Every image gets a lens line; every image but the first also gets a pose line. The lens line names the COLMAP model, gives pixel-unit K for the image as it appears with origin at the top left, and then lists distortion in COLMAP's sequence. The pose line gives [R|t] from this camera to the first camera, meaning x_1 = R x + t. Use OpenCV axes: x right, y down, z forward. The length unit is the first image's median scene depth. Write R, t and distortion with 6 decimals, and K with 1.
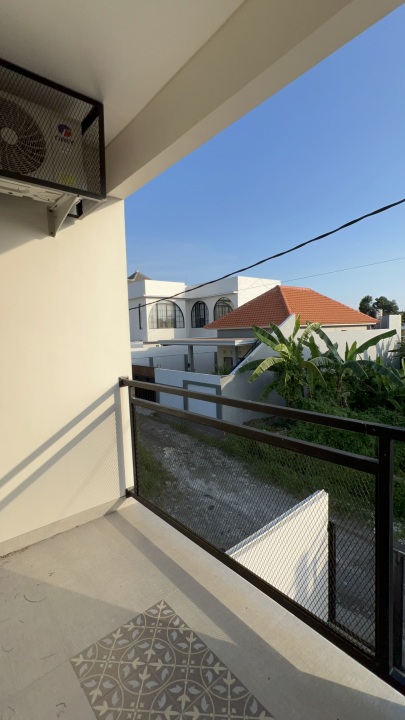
lens RADIAL K [[329.1, 0, 202.9], [0, 329.1, 356.7], [0, 0, 1]] dist [-0.003200, 0.002167]
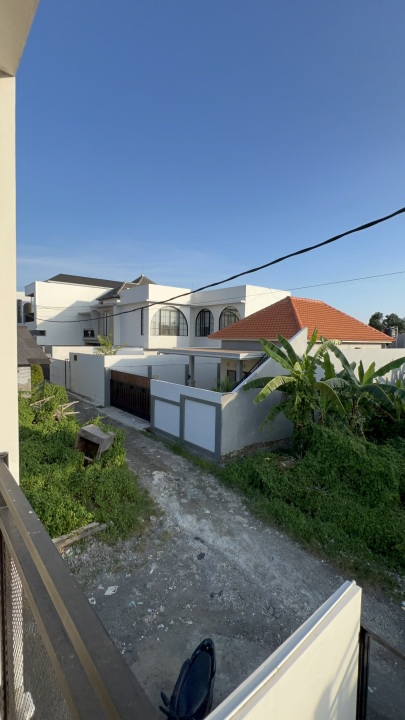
lens RADIAL K [[329.1, 0, 202.6], [0, 329.1, 362.7], [0, 0, 1]] dist [-0.003200, 0.002167]
pose [[0.998545, 0.052099, -0.013931, 0.009761], [-0.052188, 0.998619, -0.006107, -0.015896], [0.013594, 0.006825, 0.999884, 0.109149]]
